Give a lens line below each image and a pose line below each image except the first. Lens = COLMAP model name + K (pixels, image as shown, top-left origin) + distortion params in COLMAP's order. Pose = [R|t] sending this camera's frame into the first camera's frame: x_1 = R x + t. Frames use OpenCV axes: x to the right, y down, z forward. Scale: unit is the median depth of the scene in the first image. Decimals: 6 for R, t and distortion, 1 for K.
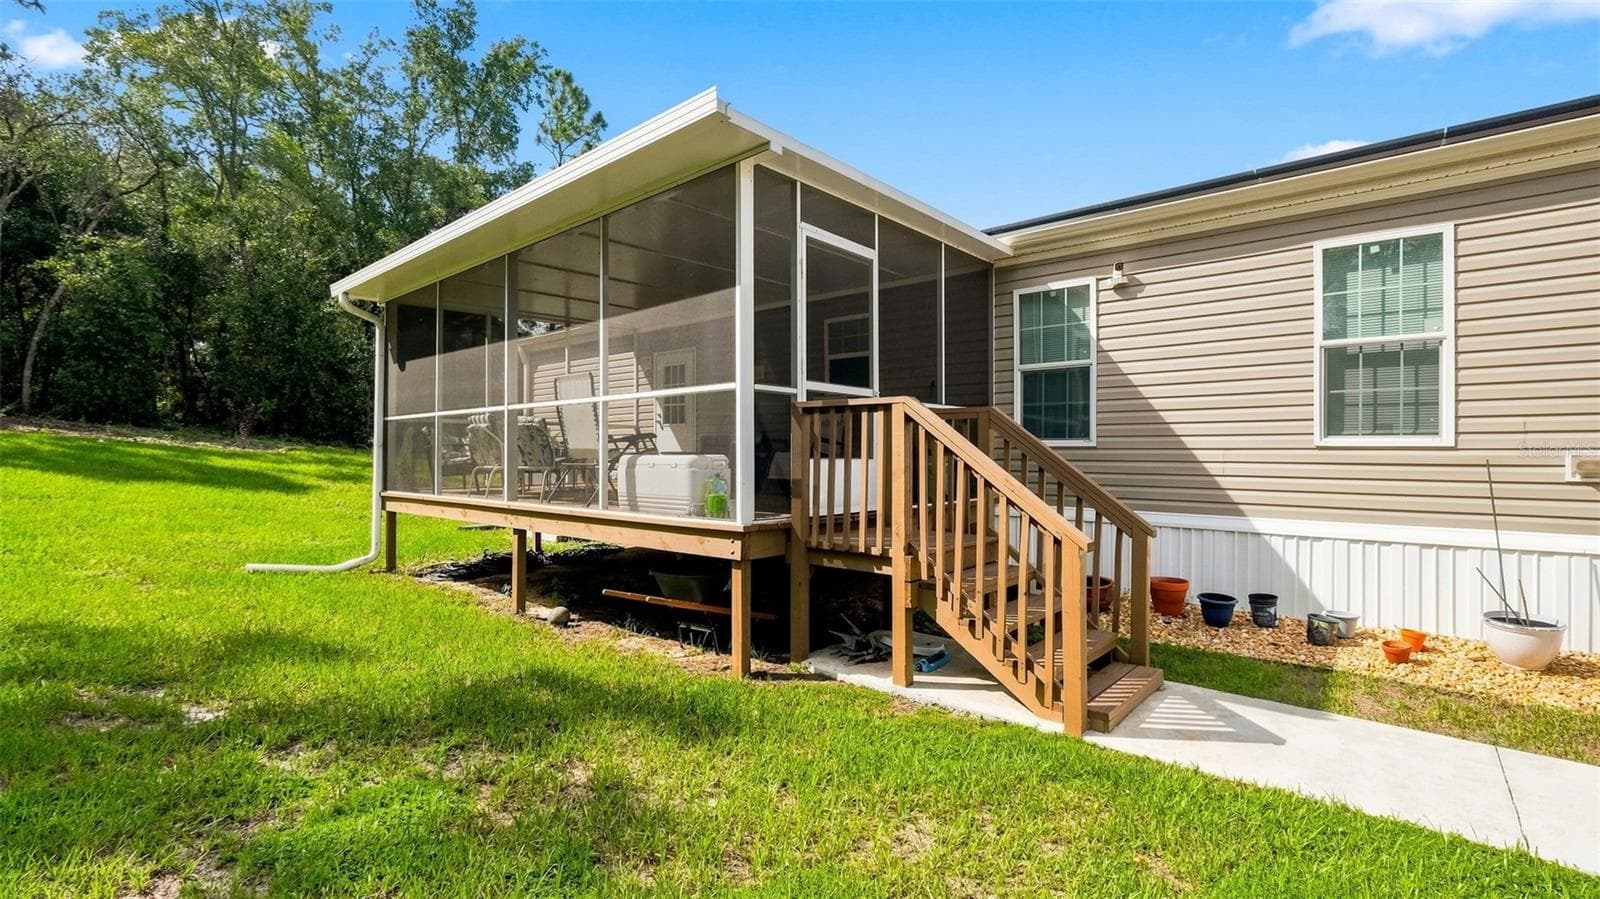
lens RADIAL K [[761.0, 0, 833.2], [0, 761.0, 439.8], [0, 0, 1]] dist [-0.000990, 0.000209]
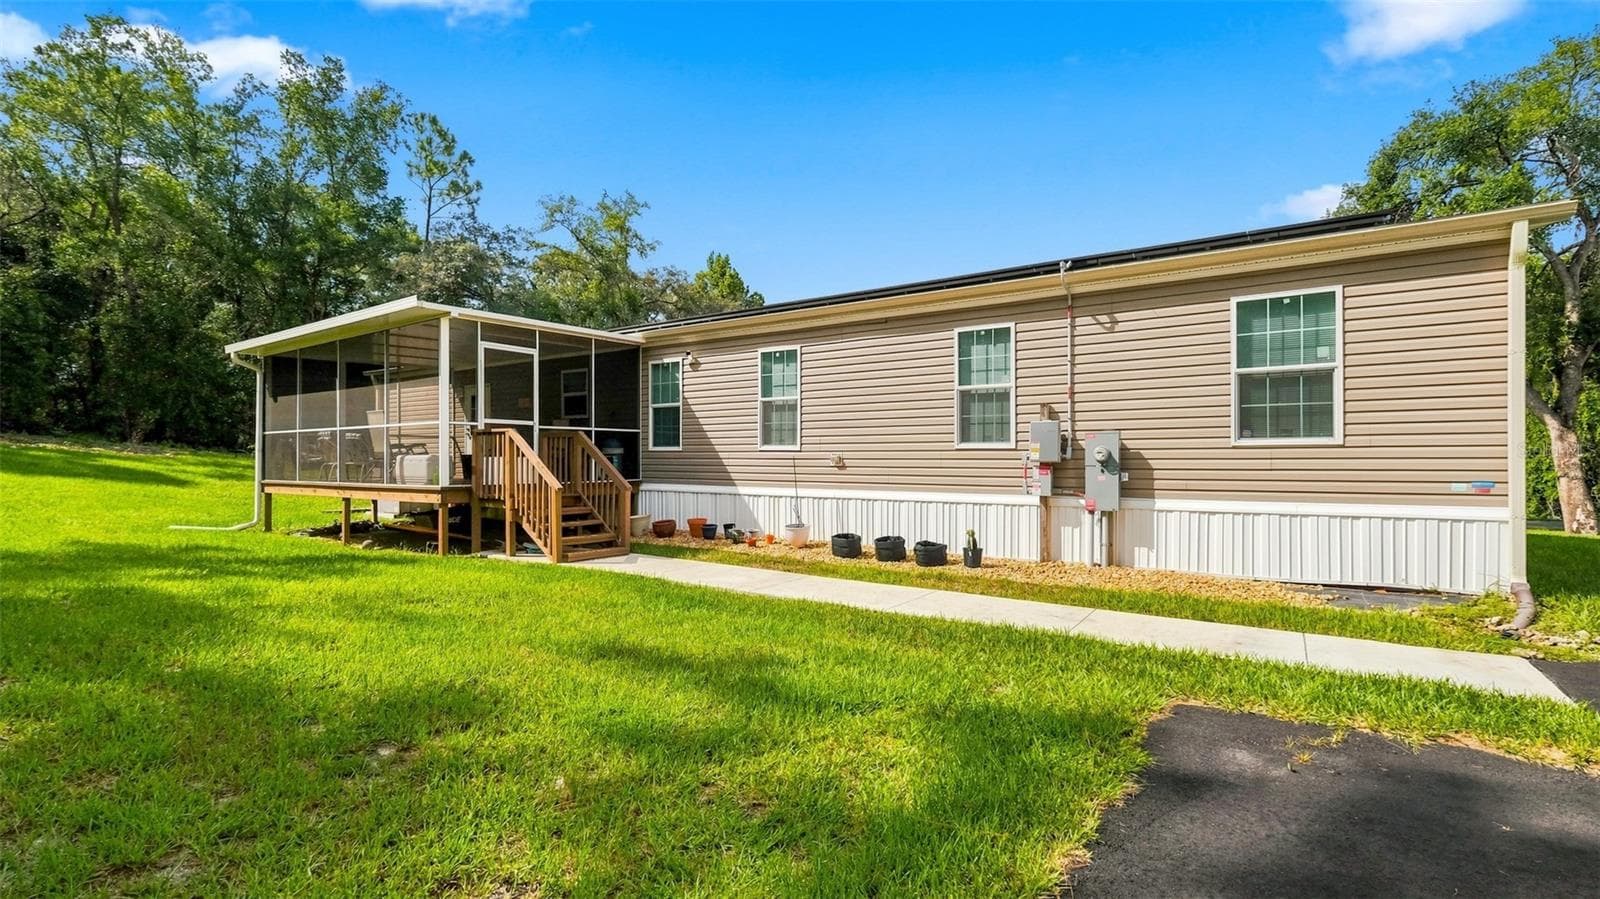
lens RADIAL K [[724.9, 0, 796.2], [0, 724.9, 454.3], [0, 0, 1]] dist [-0.001828, 0.001450]
pose [[0.994776, -0.001429, 0.102071, 0.336385], [0.000034, 0.999907, 0.013660, -0.004595], [-0.102081, -0.013586, 0.994683, -0.573448]]
